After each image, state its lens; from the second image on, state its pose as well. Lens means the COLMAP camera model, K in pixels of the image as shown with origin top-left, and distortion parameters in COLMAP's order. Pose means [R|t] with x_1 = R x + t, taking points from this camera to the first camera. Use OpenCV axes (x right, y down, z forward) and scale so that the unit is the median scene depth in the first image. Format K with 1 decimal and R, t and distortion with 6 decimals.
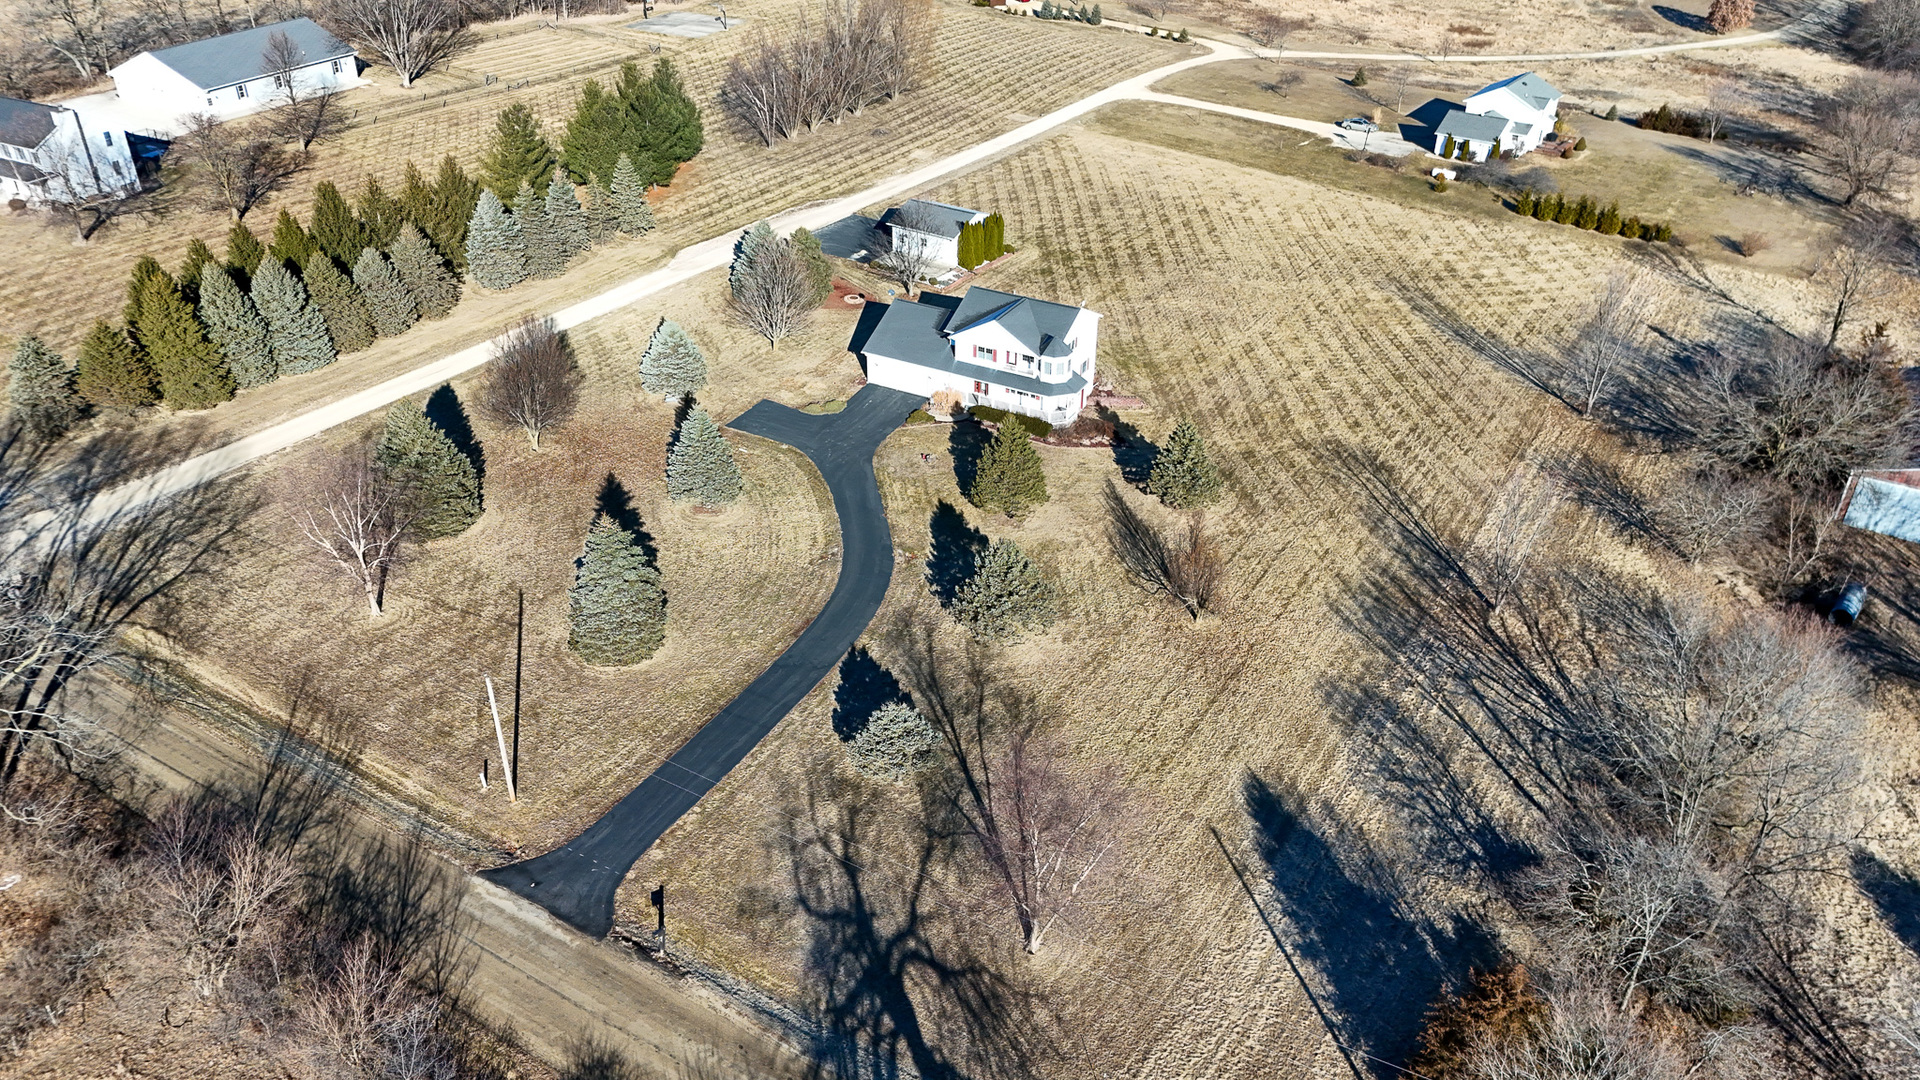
lens RADIAL K [[1406.3, 0, 950.4], [0, 1406.3, 534.8], [0, 0, 1]] dist [0.083665, -0.084610]
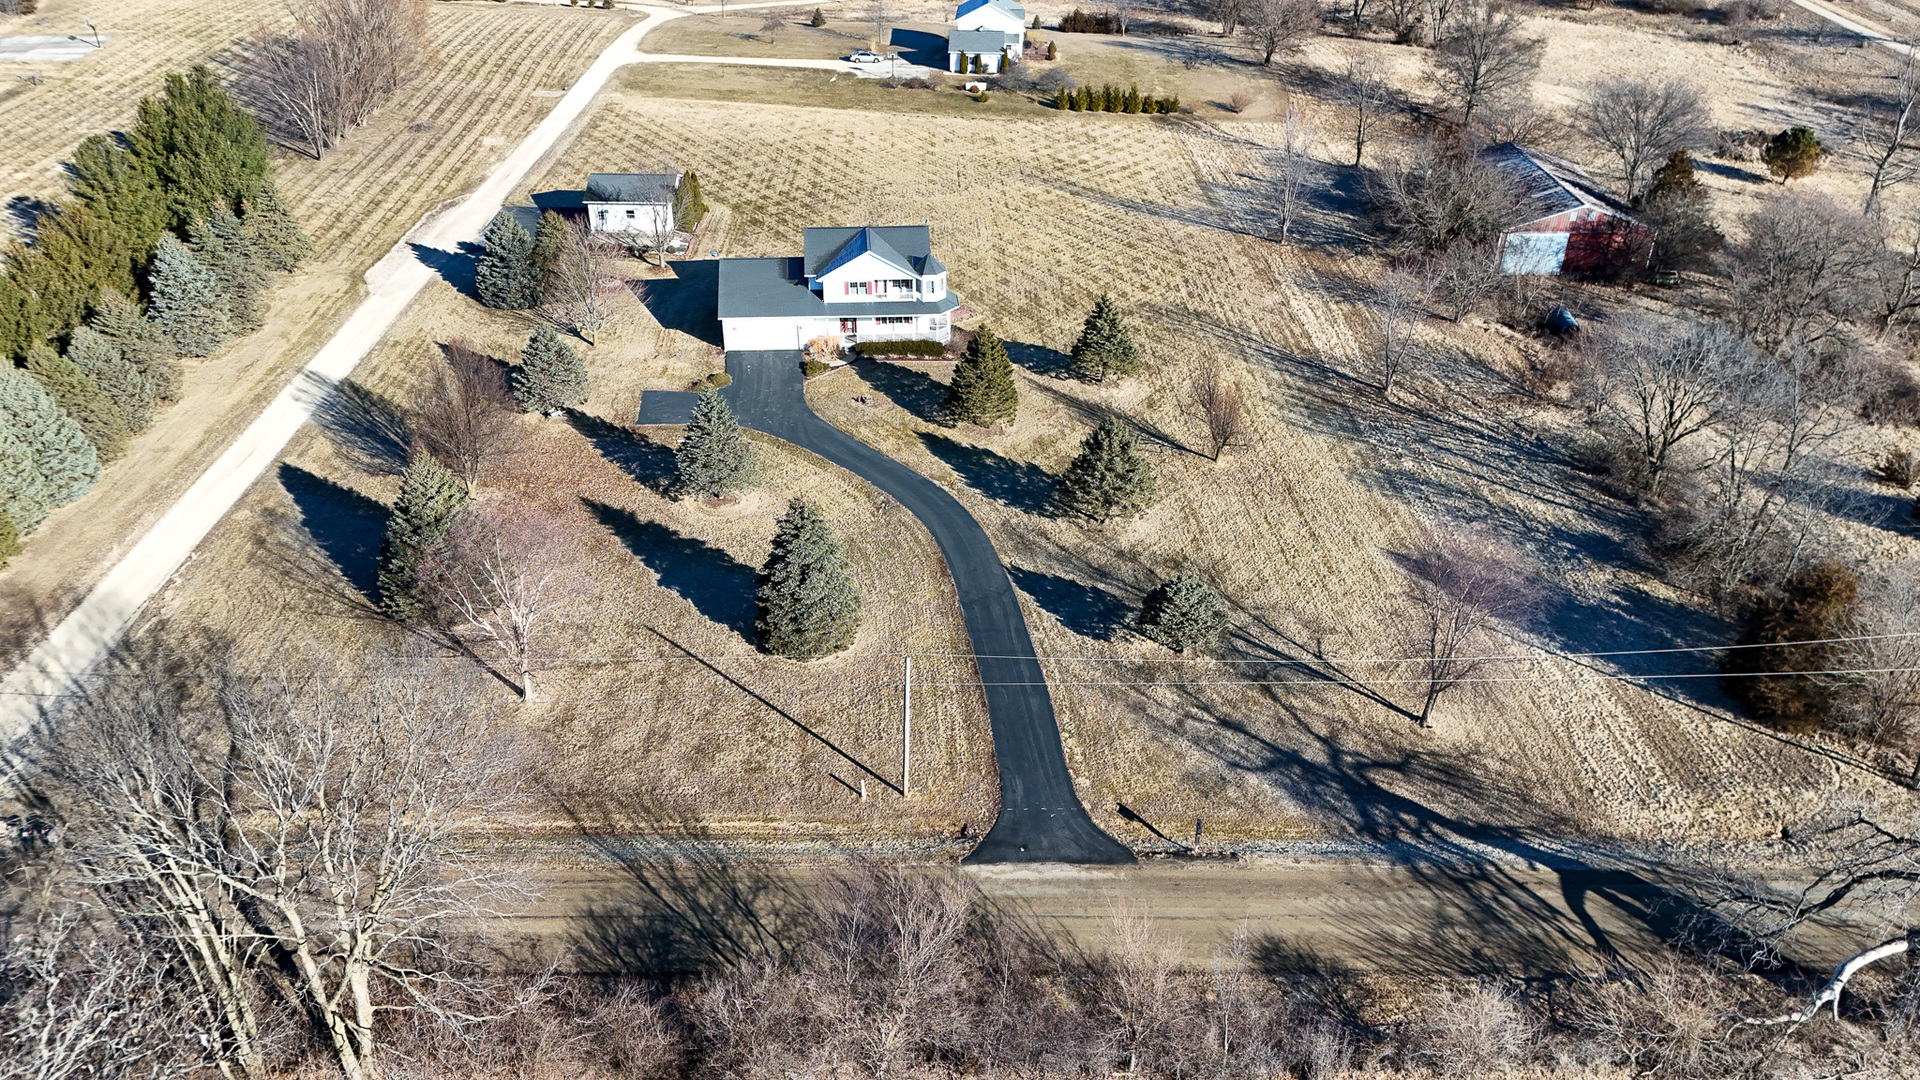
lens RADIAL K [[1406.3, 0, 950.4], [0, 1406.3, 534.8], [0, 0, 1]] dist [0.083665, -0.084610]
pose [[0.837208, -0.287218, 0.465391, -0.419186], [0.284614, 0.955490, 0.077682, -0.022179], [-0.466987, 0.067421, 0.881690, 0.111621]]
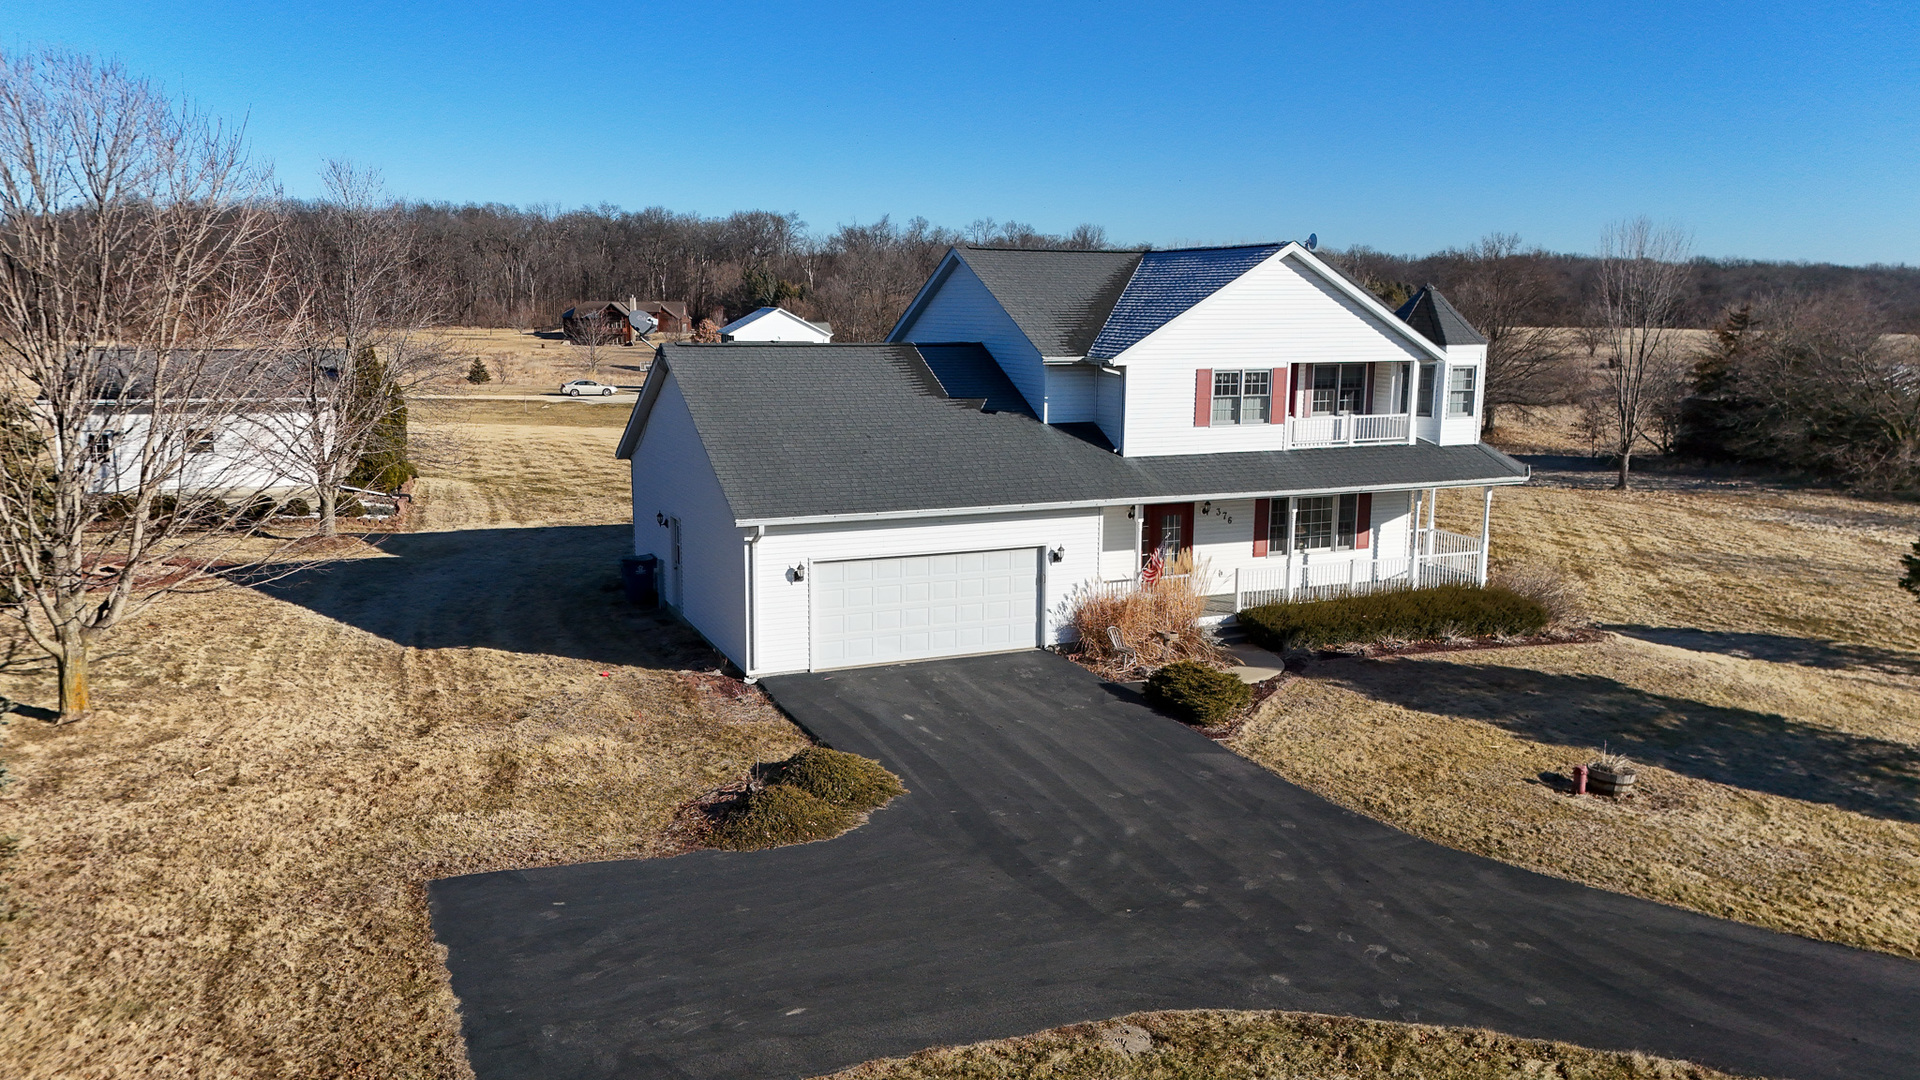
lens RADIAL K [[1400.6, 0, 941.0], [0, 1400.6, 549.2], [0, 0, 1]] dist [0.080251, -0.098231]
pose [[0.619440, -0.143641, 0.771791, -0.204538], [0.410858, 0.897046, -0.162802, -0.082928], [-0.668947, 0.417943, 0.614682, 0.871431]]
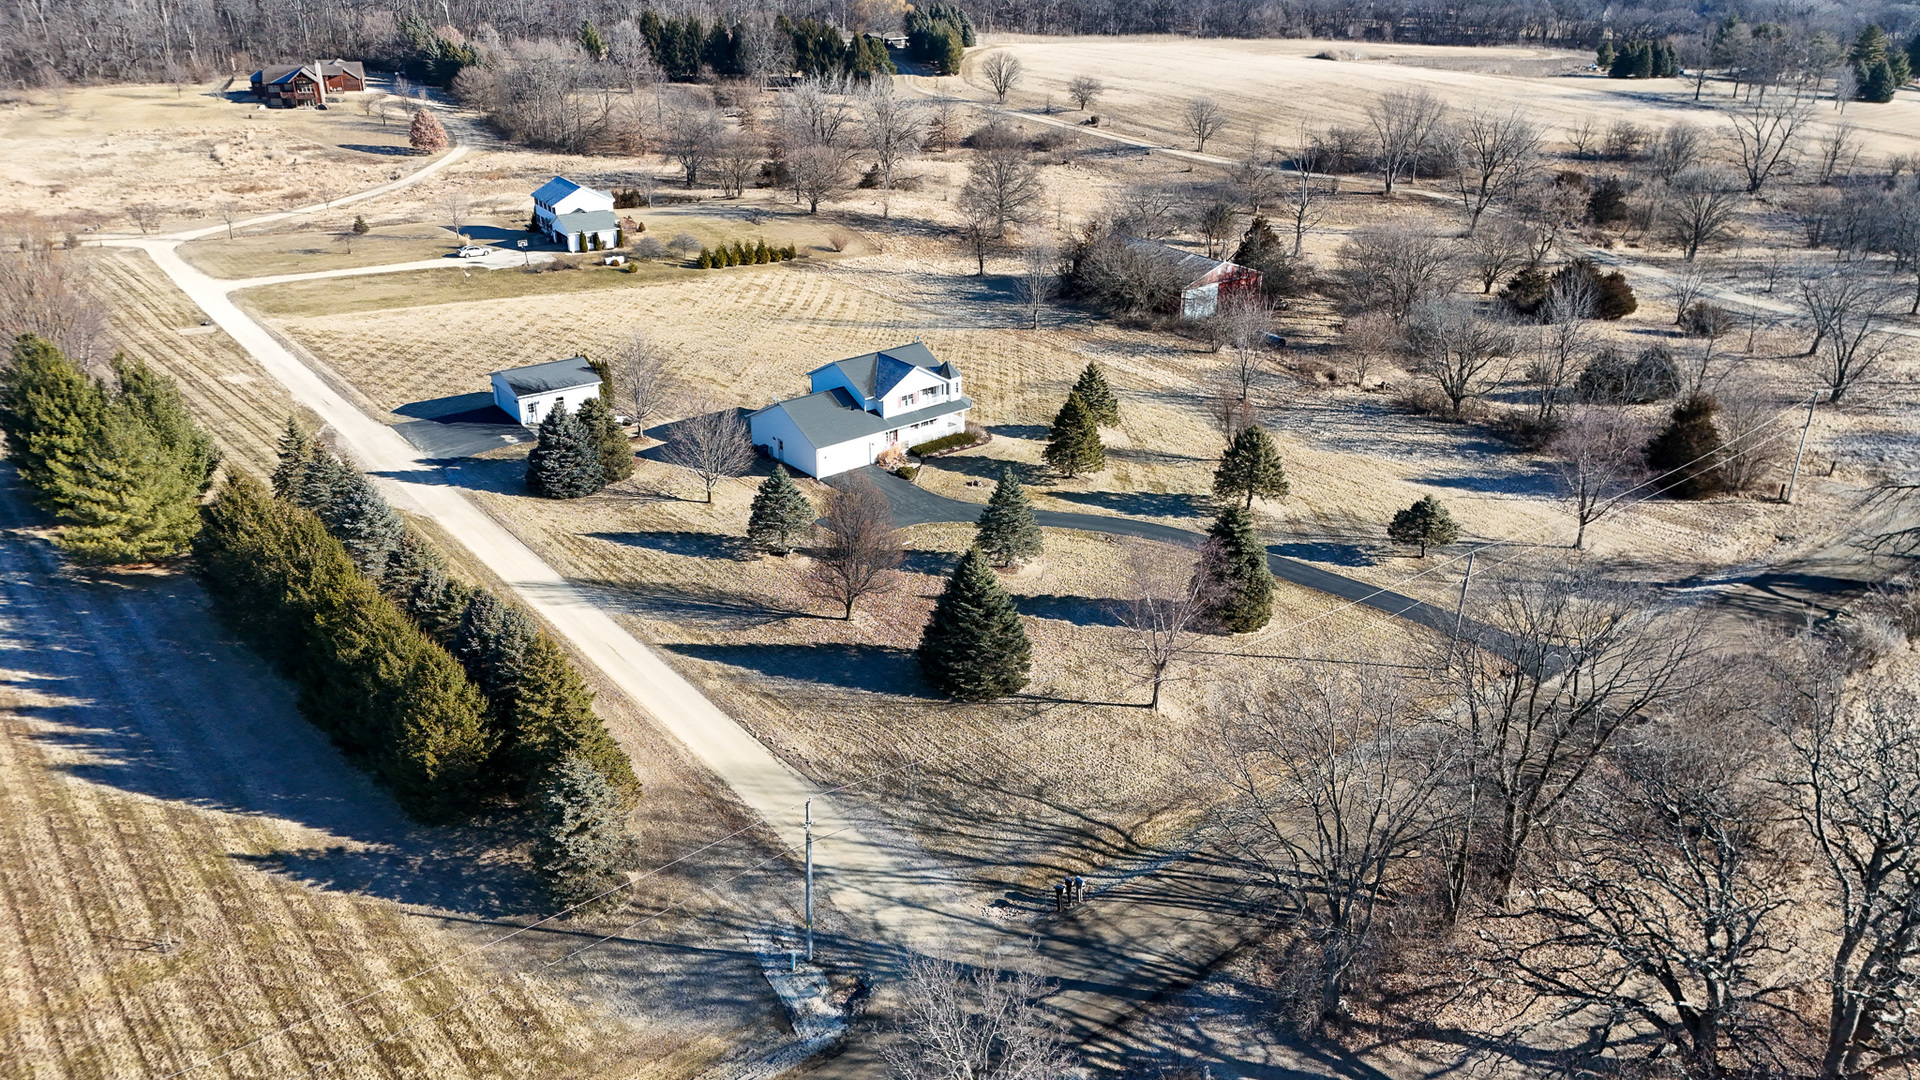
lens RADIAL K [[1406.3, 0, 950.4], [0, 1406.3, 534.8], [0, 0, 1]] dist [0.083665, -0.084610]
pose [[0.358629, -0.391606, 0.847366, -0.939009], [0.482685, 0.854770, 0.190742, -0.229819], [-0.798999, 0.340605, 0.495568, 0.440252]]
